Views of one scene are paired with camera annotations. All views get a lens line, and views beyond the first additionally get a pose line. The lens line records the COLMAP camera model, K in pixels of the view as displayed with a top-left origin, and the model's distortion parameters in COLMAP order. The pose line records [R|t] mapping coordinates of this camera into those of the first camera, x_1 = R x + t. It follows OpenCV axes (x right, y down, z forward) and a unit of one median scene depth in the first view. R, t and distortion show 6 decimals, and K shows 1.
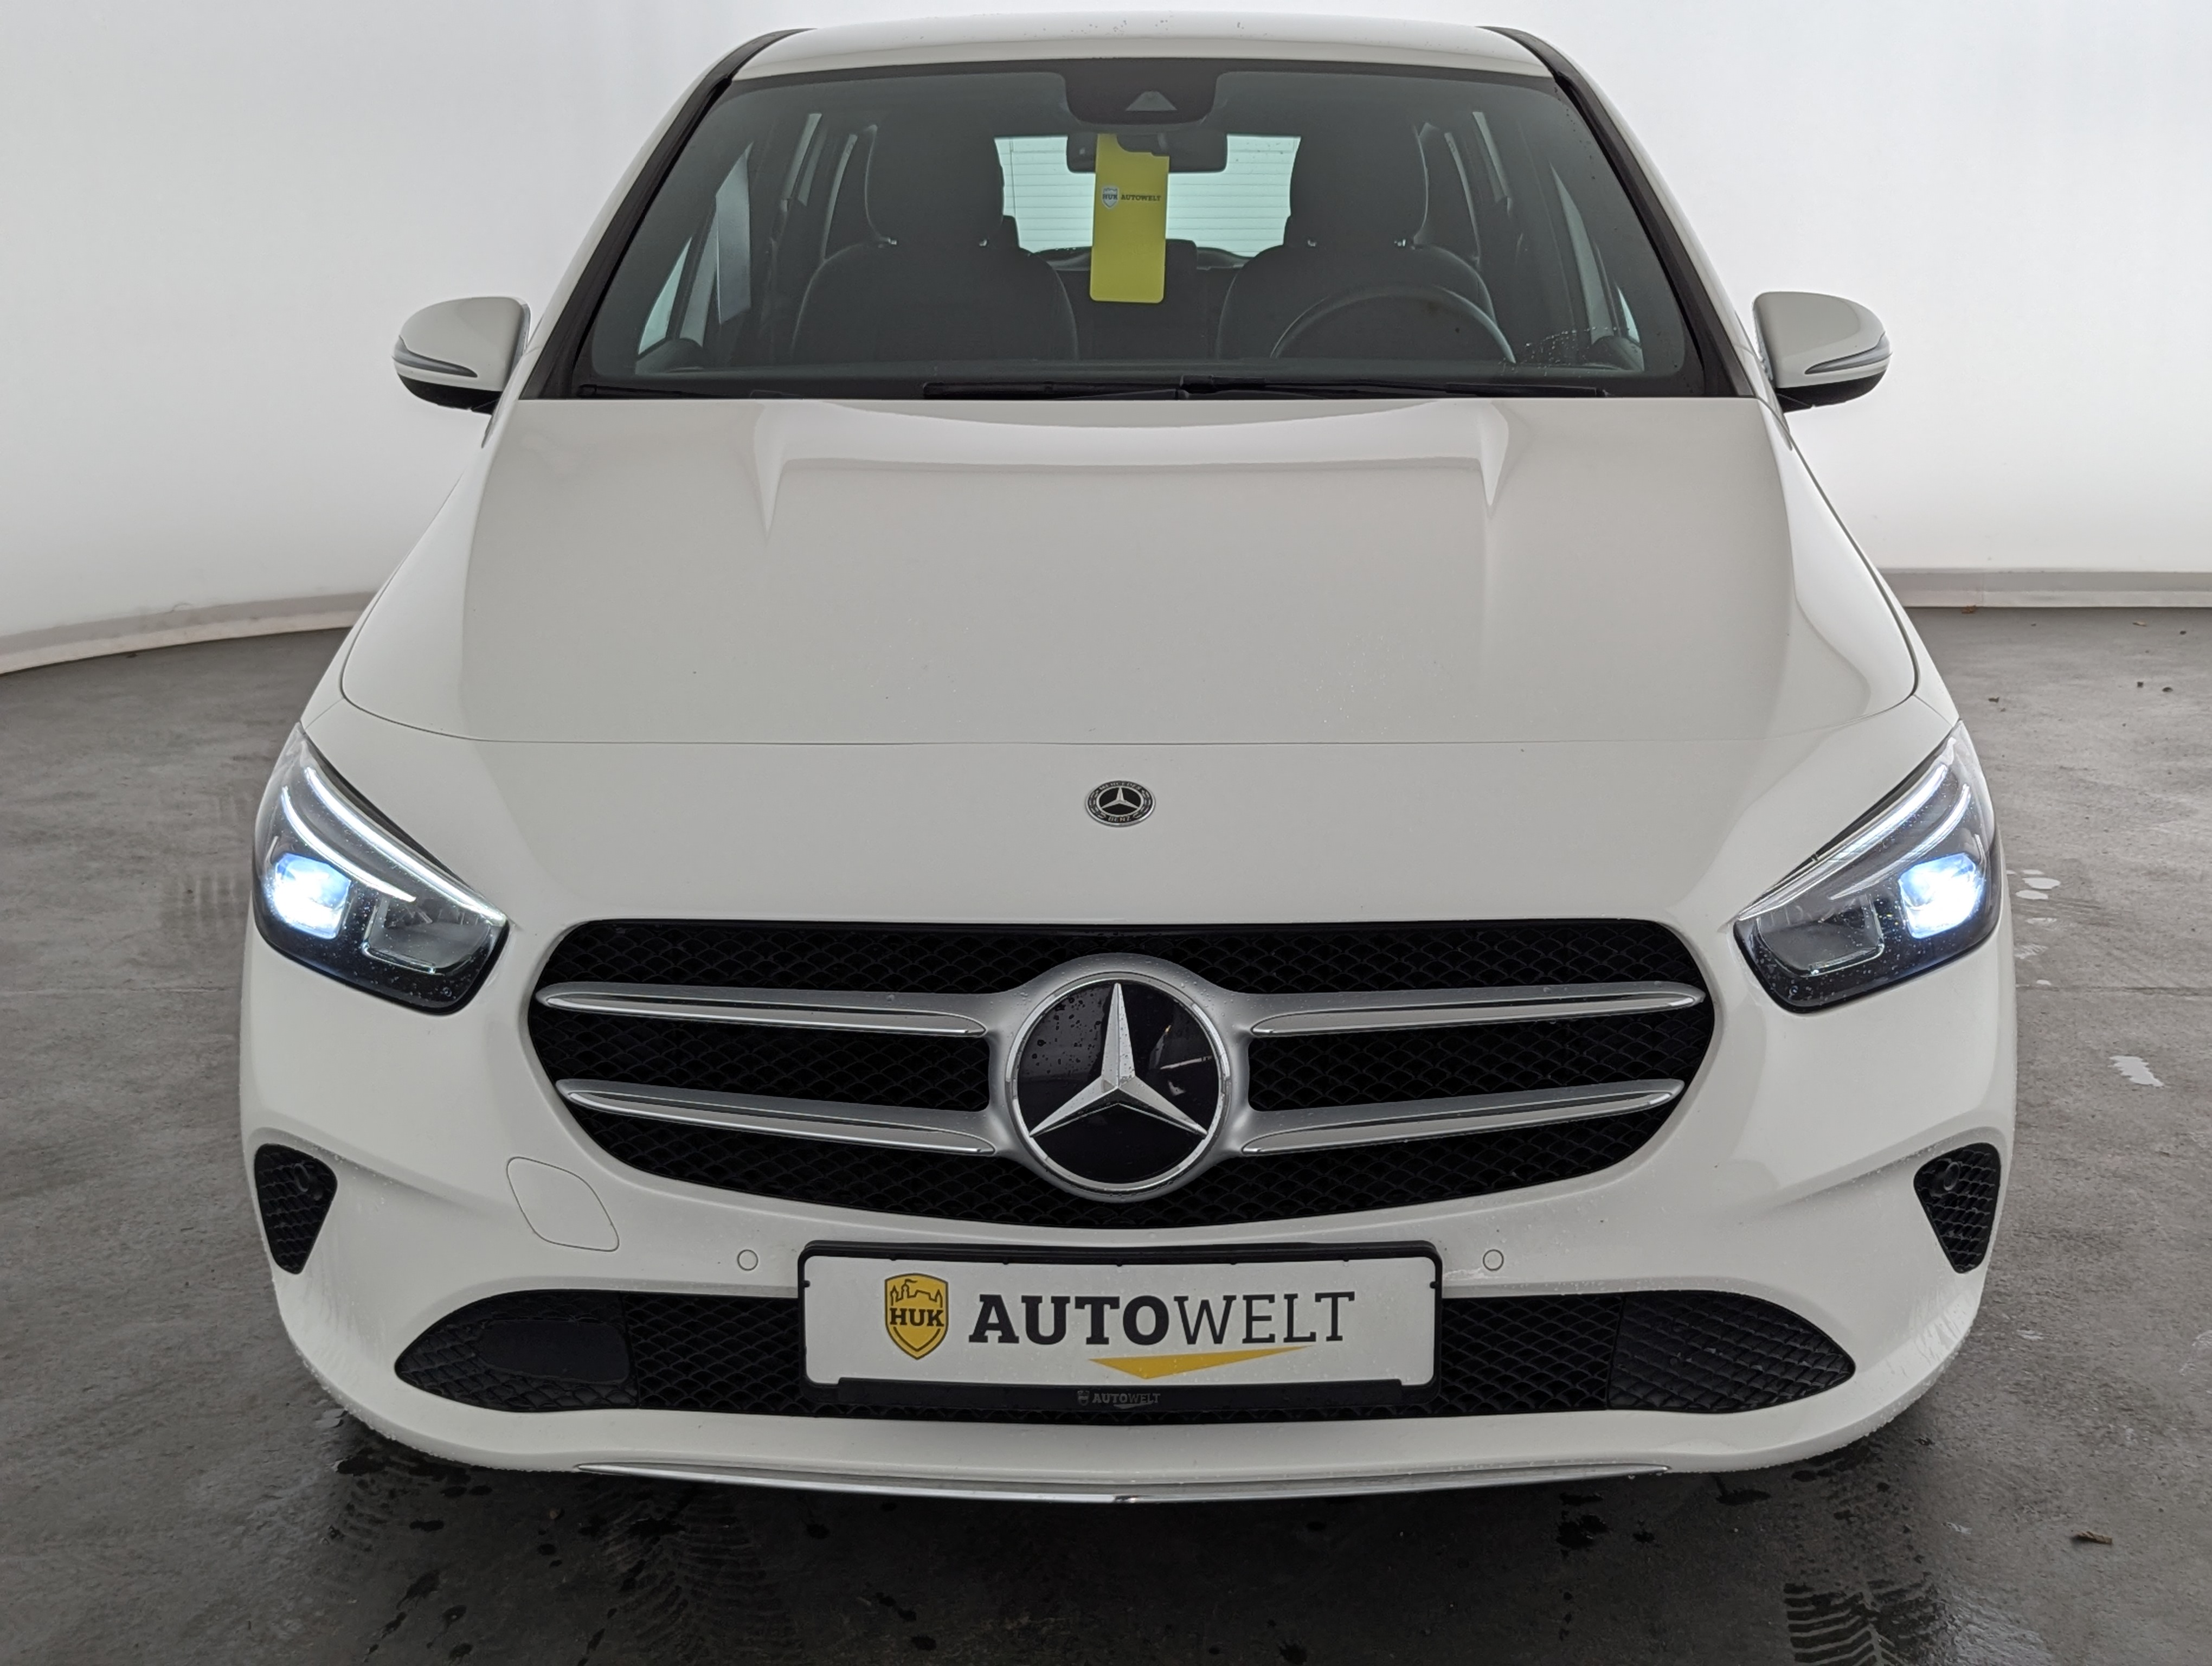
lens RADIAL K [[2474.3, 0, 1088.3], [0, 2474.3, 828.4], [0, 0, 1]] dist [-0.005727, 0.000000]
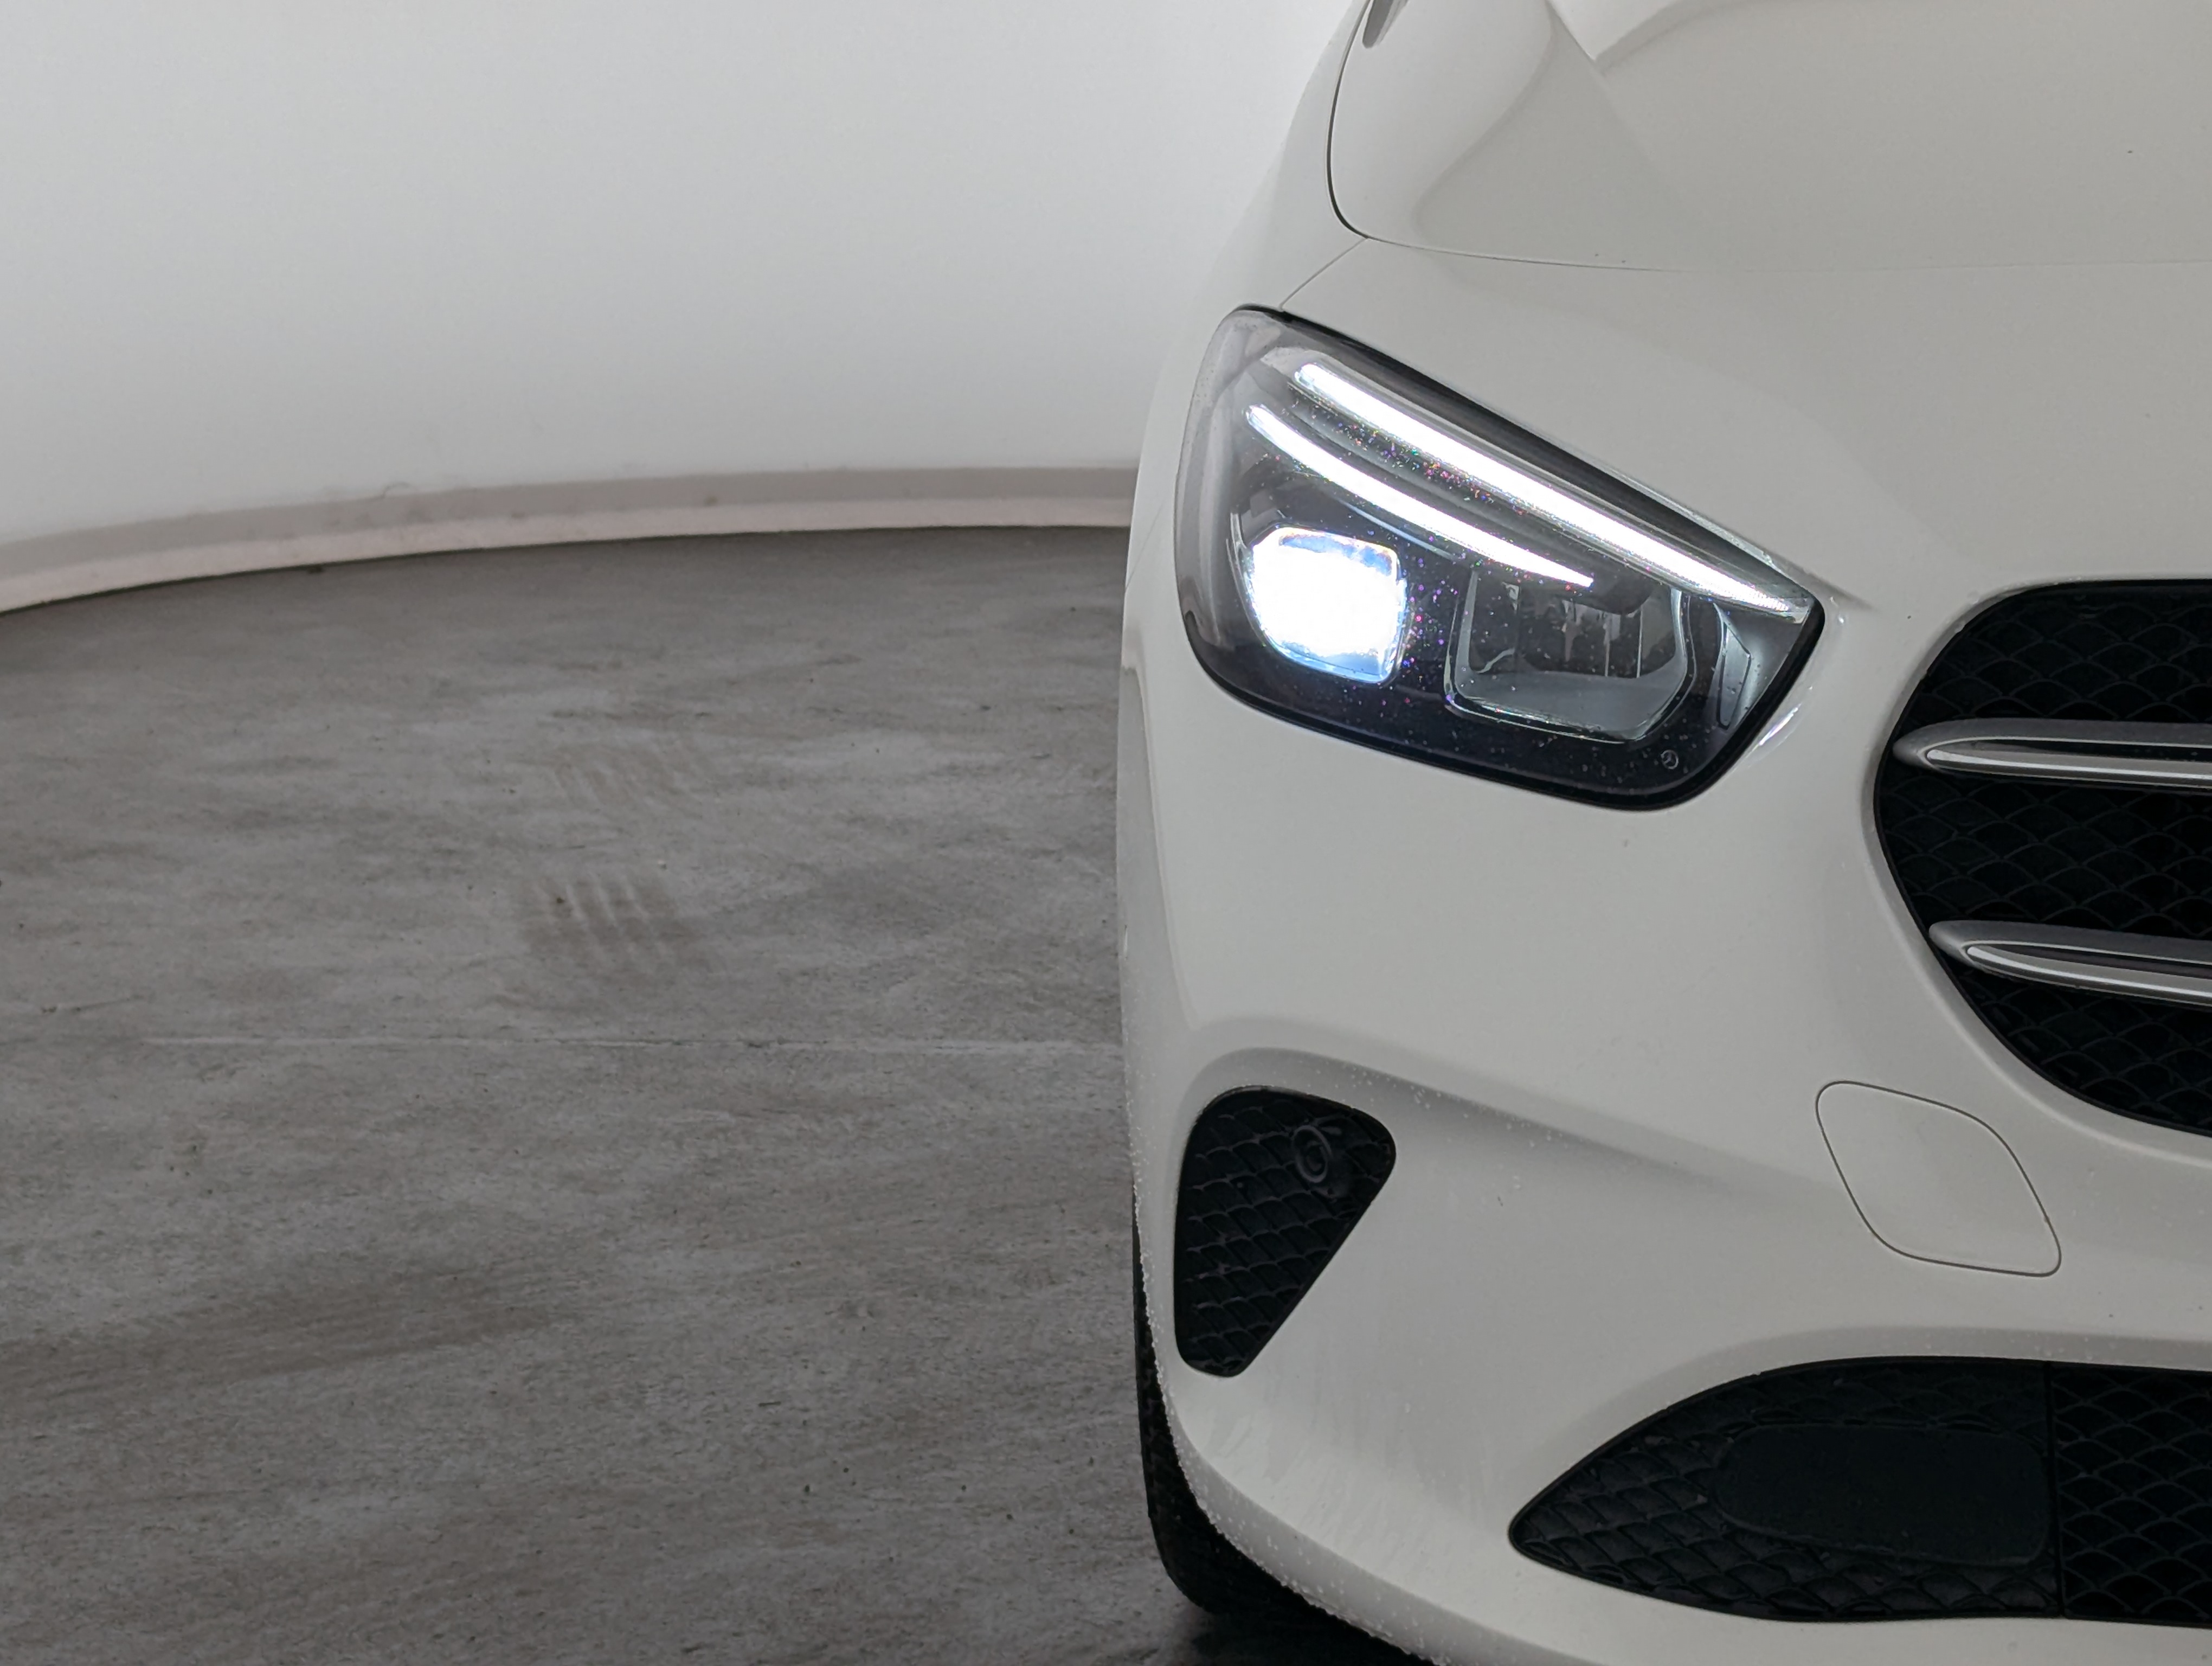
lens RADIAL K [[4395.3, 0, 1110.5], [0, 4395.3, 829.3], [0, 0, 1]] dist [0.120881, 0.000000]
pose [[0.990771, 0.016985, -0.134476, -0.252555], [-0.024017, 0.998418, -0.050844, 0.128692], [0.133399, 0.053604, 0.989612, 0.106494]]
